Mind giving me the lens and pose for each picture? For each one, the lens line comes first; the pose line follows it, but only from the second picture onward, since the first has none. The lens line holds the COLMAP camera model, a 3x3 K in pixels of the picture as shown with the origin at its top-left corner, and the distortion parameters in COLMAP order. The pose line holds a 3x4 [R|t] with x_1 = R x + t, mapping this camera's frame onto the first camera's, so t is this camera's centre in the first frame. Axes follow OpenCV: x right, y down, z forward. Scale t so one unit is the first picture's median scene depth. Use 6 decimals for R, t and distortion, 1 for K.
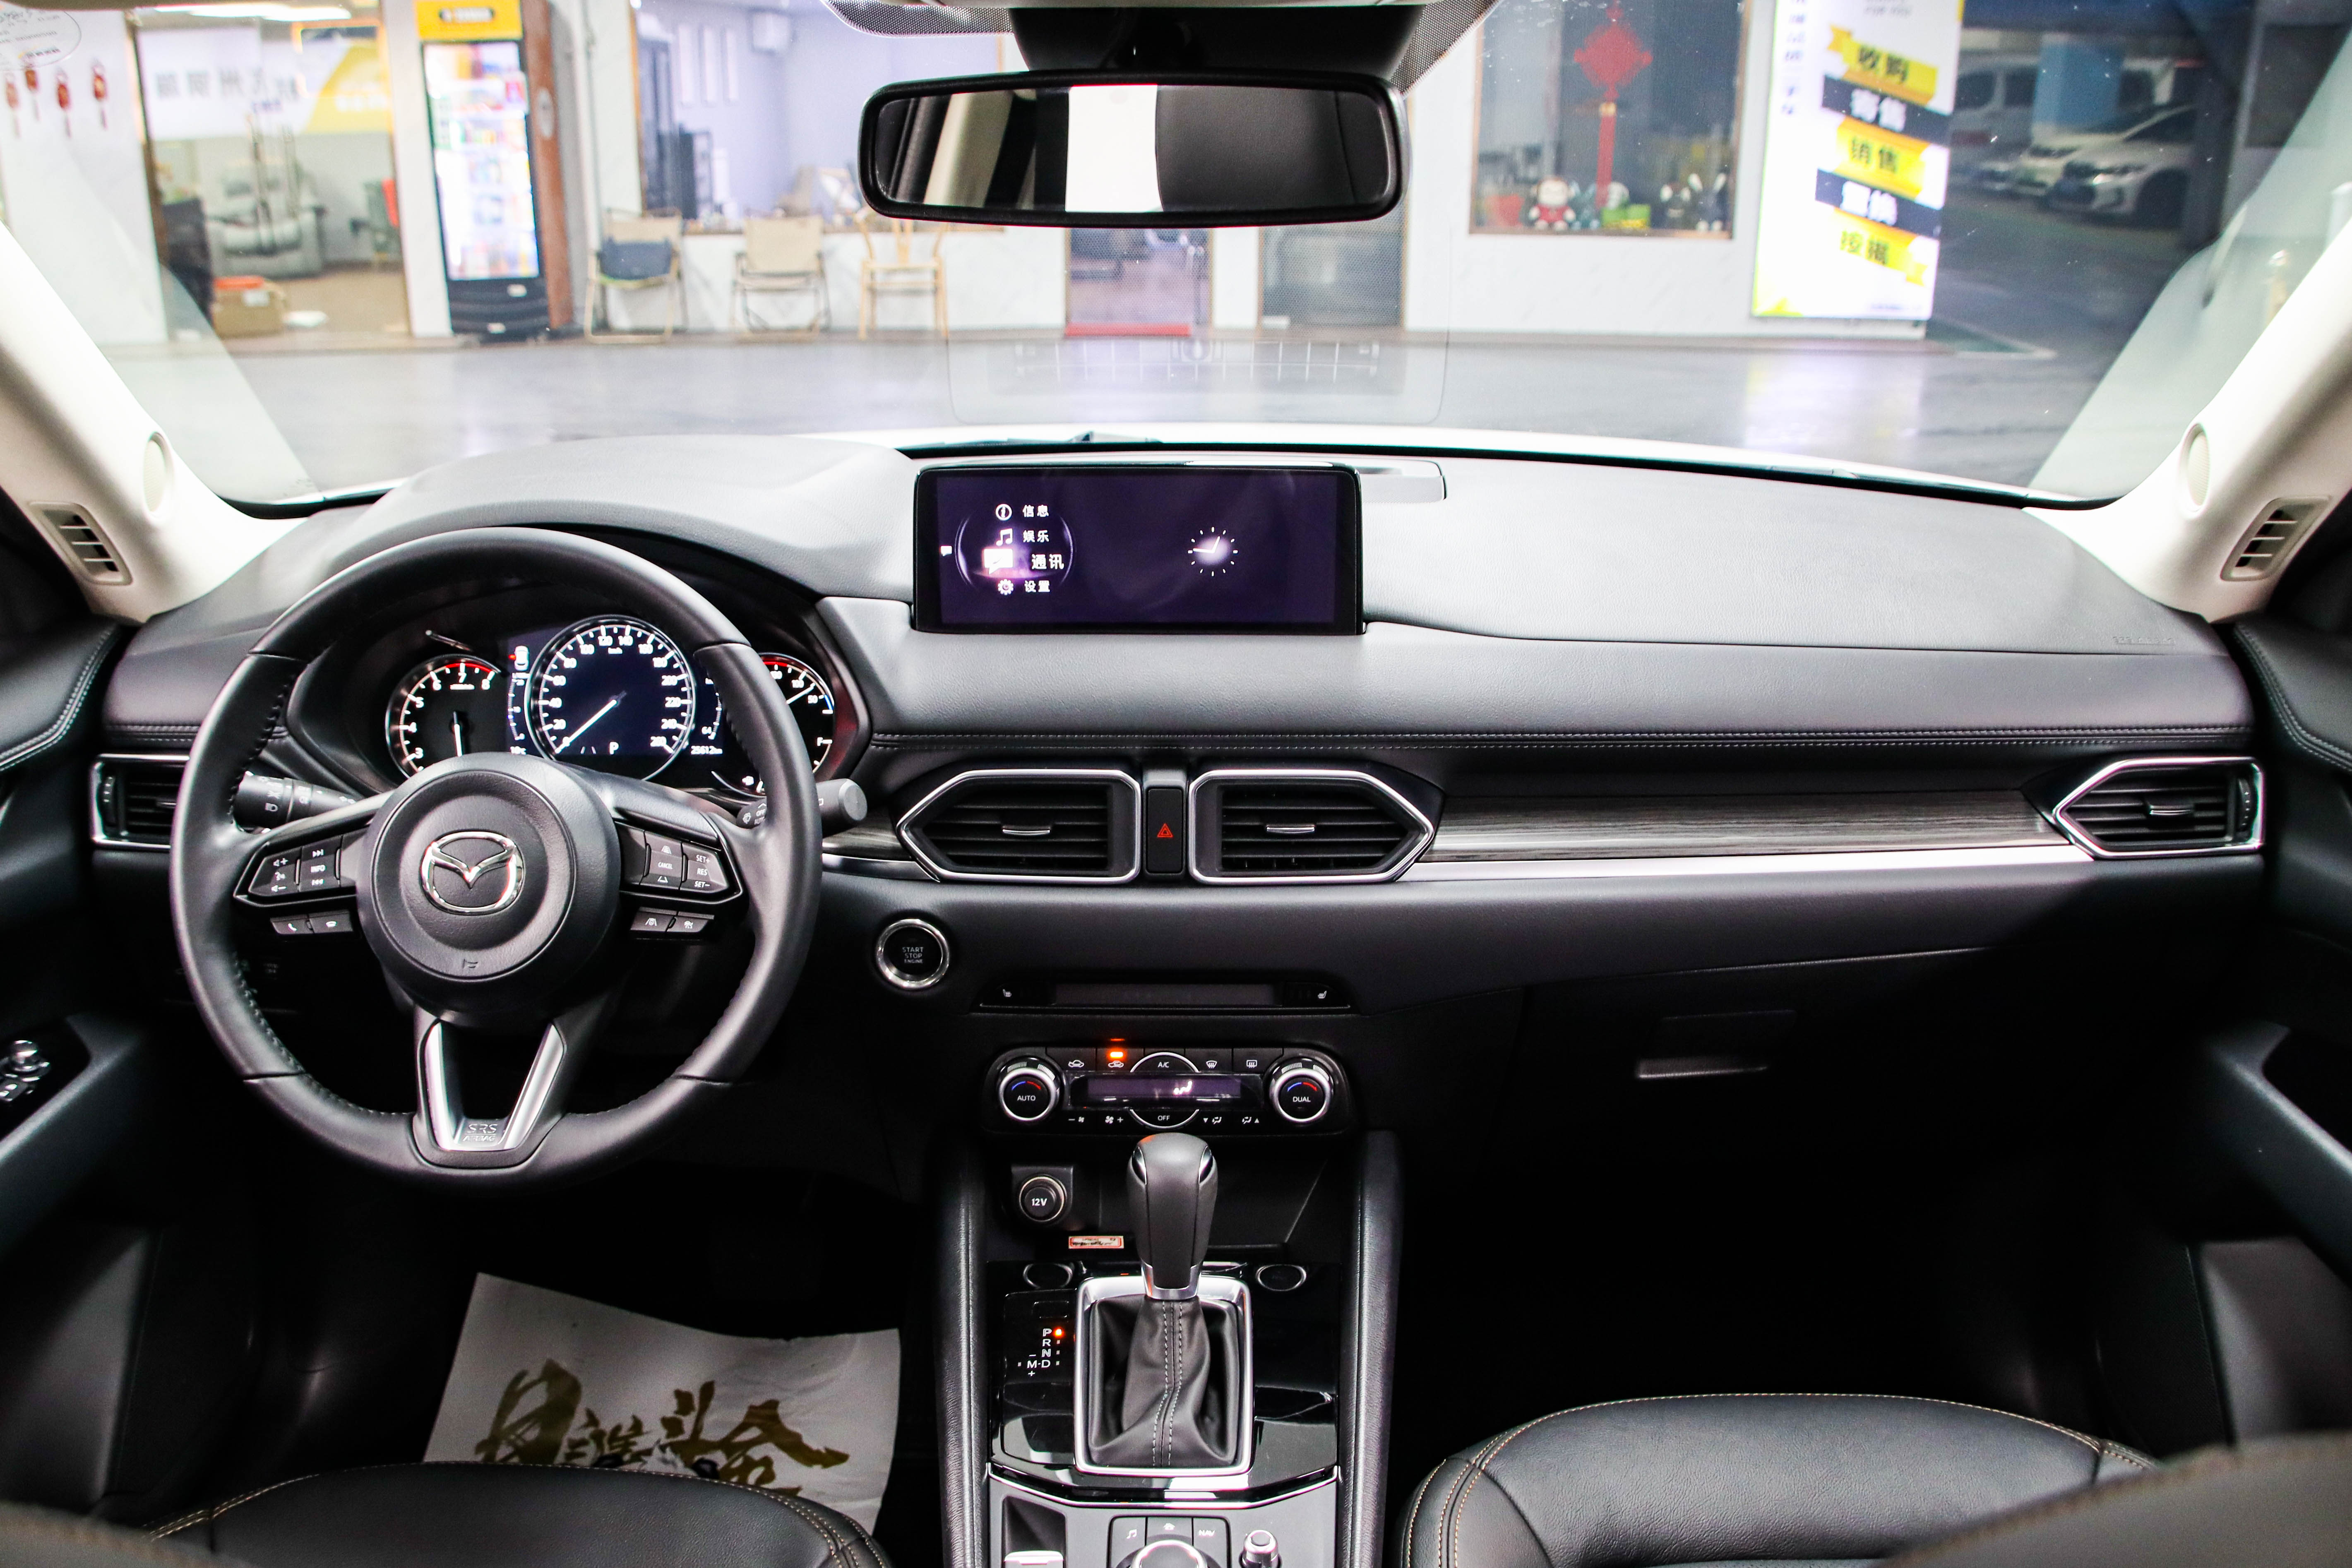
lens RADIAL K [[2118.7, 0, 1144.1], [0, 2118.7, 786.8], [0, 0, 1]] dist [-0.118774, 0.002123]
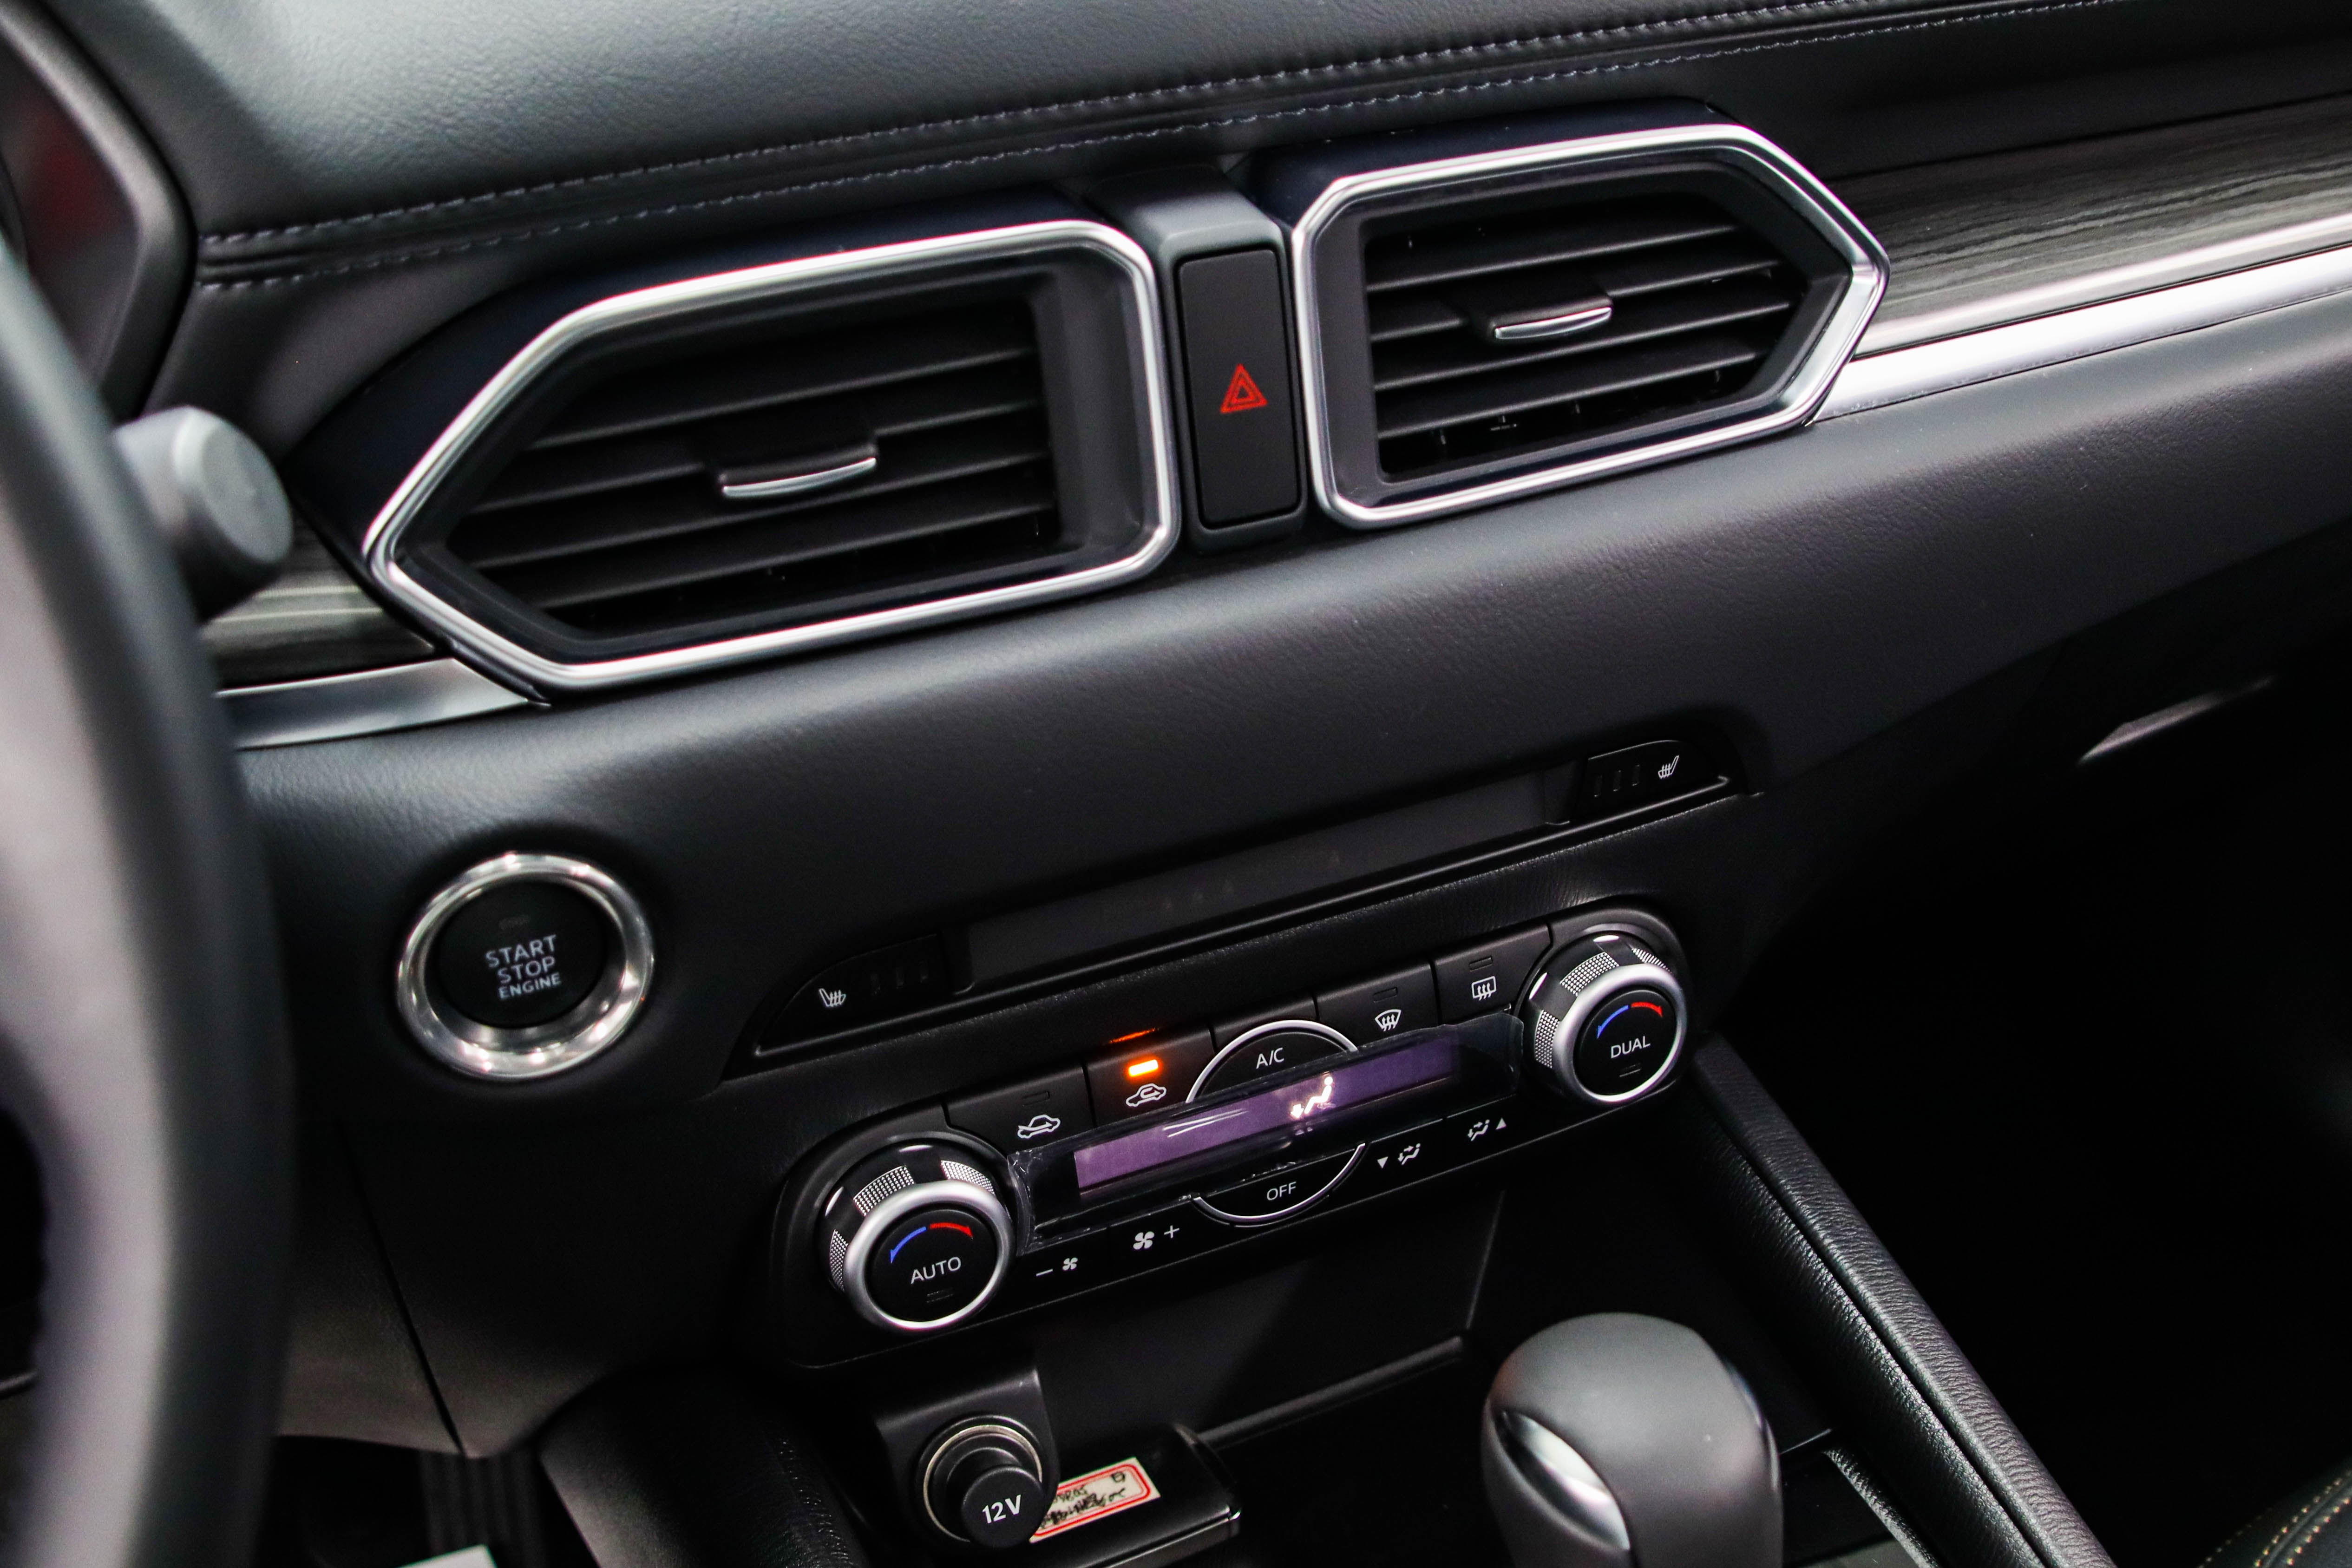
lens RADIAL K [[2292.6, 0, 1168.4], [0, 2292.6, 838.5], [0, 0, 1]] dist [-0.147436, -0.000176]
pose [[0.905156, -0.246507, 0.346305, -0.129561], [0.166988, 0.955392, 0.243601, 0.000185], [-0.390906, -0.162668, 0.905942, 0.664355]]
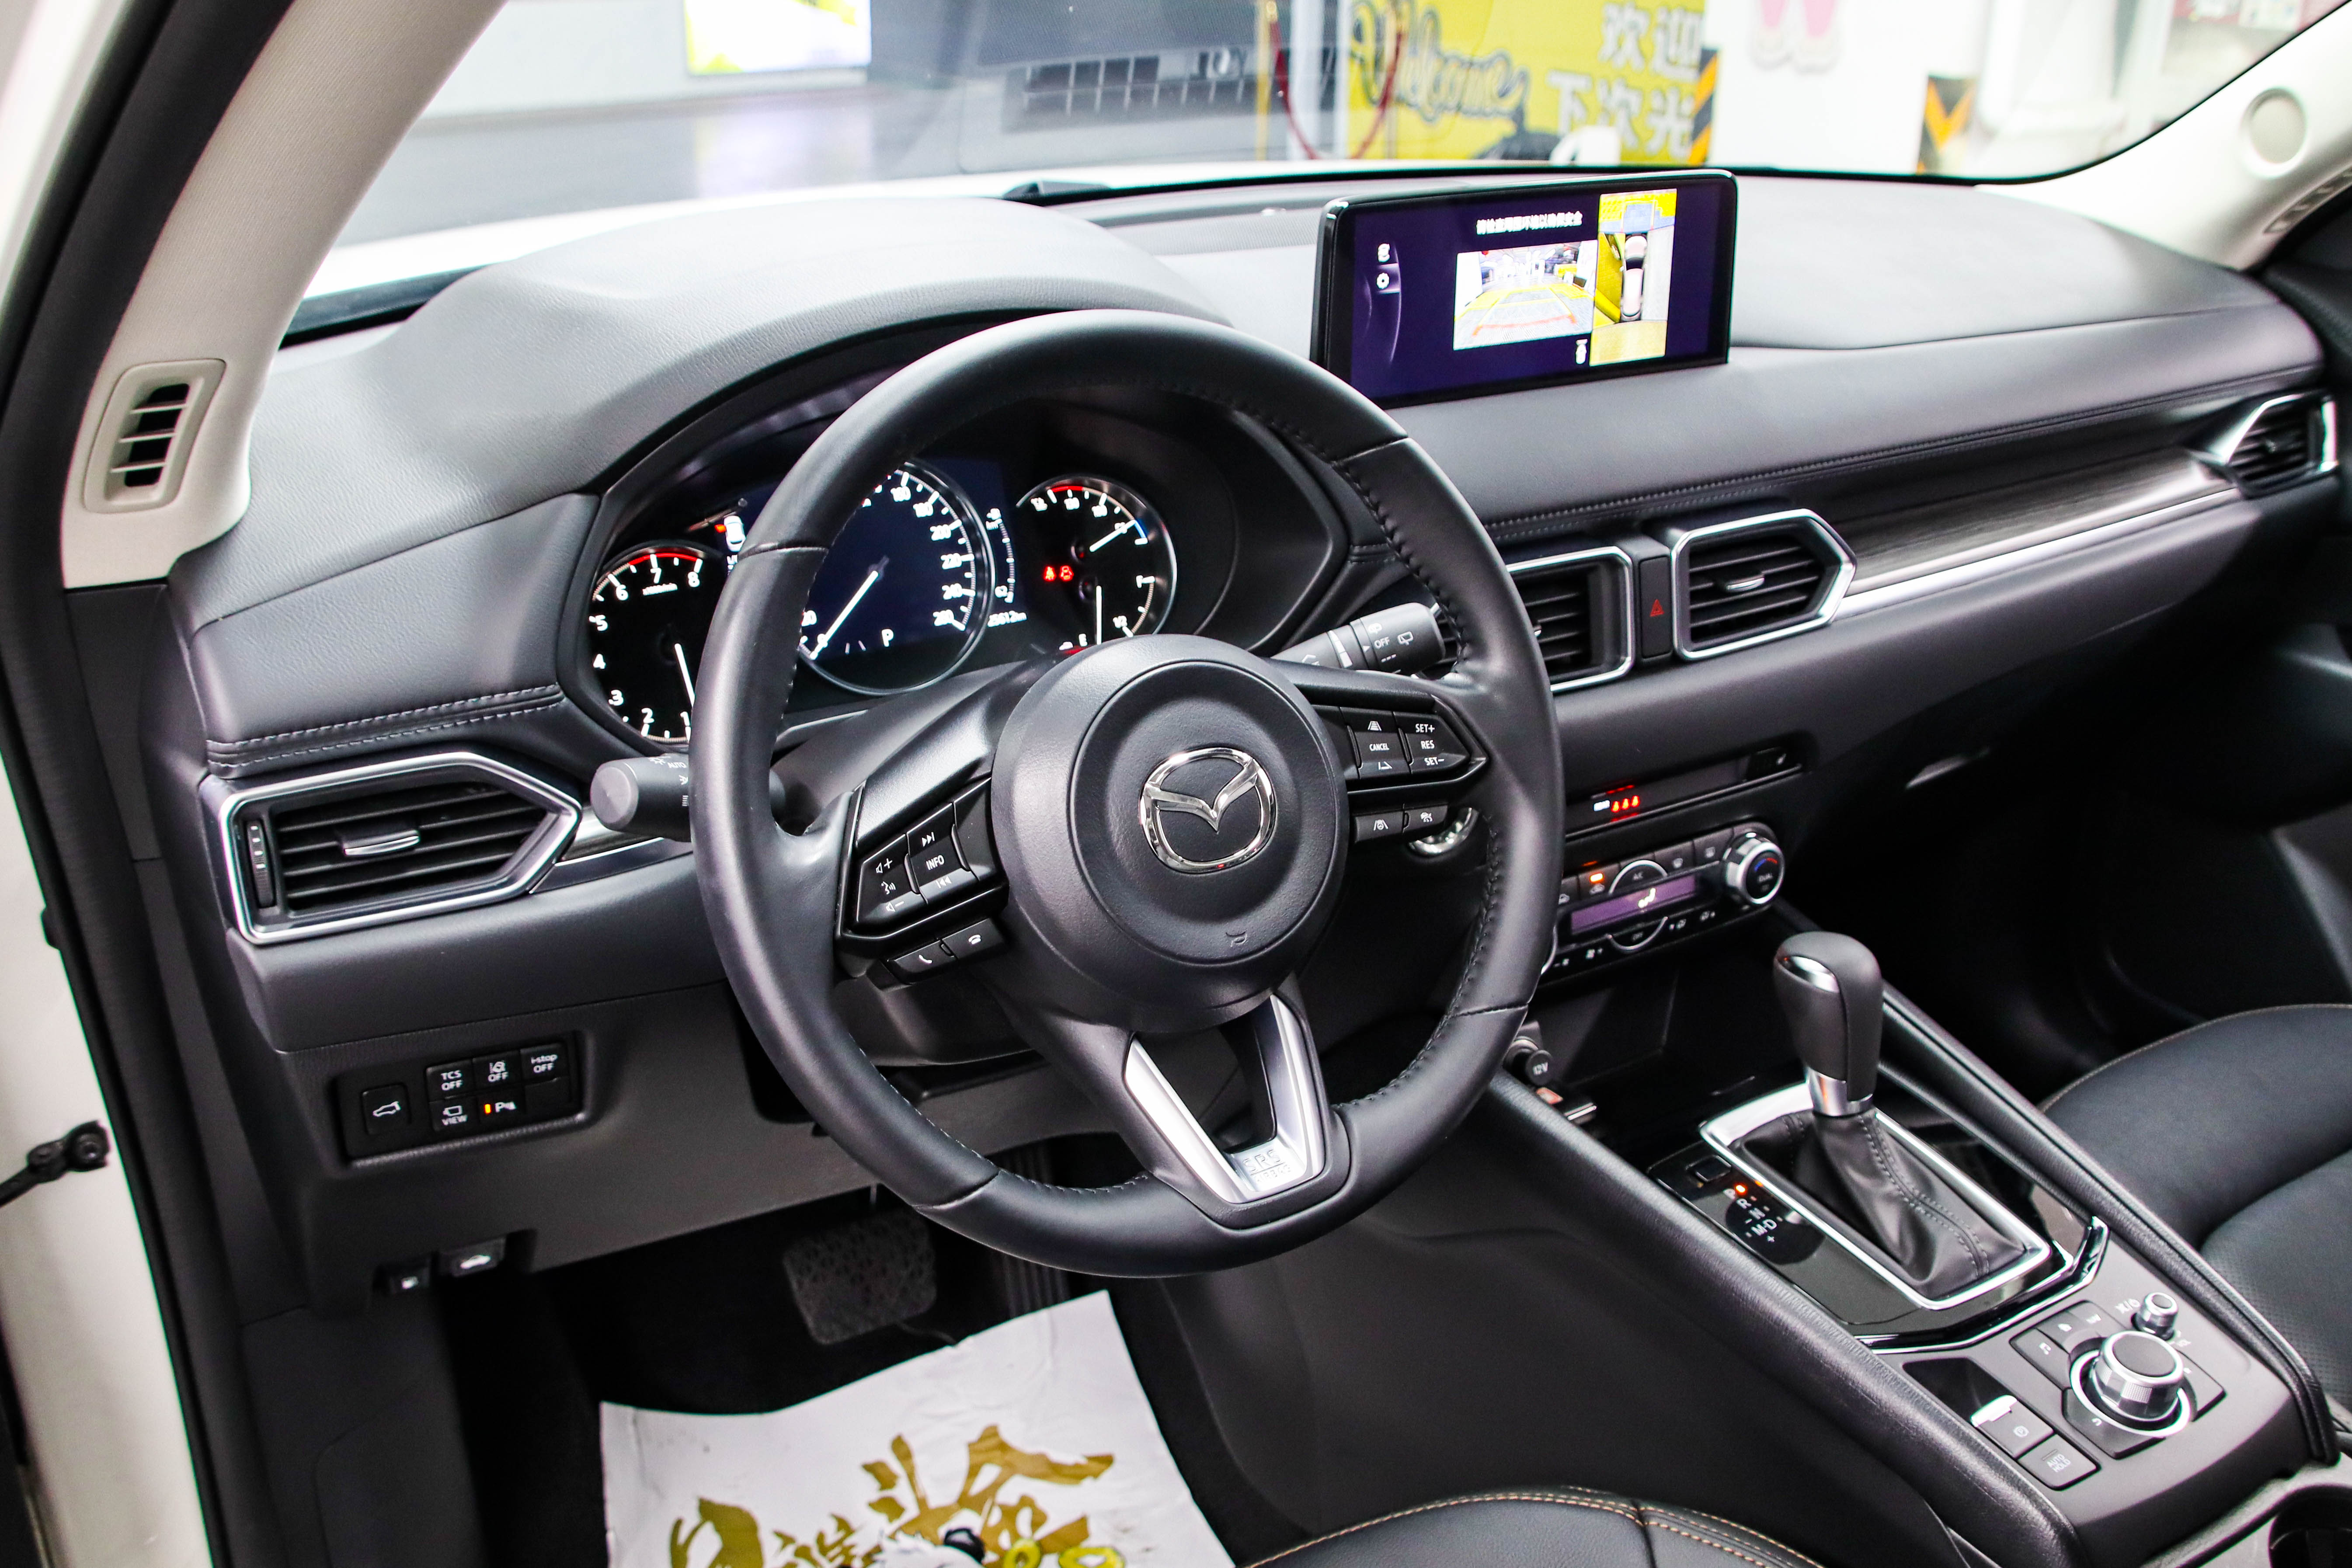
lens RADIAL K [[2194.4, 0, 1177.8], [0, 2194.4, 840.1], [0, 0, 1]] dist [-0.117314, 0.002614]
pose [[0.835931, -0.219659, 0.502961, -0.602408], [0.160657, 0.974208, 0.158454, -0.057486], [-0.524795, -0.051652, 0.849660, 0.330207]]
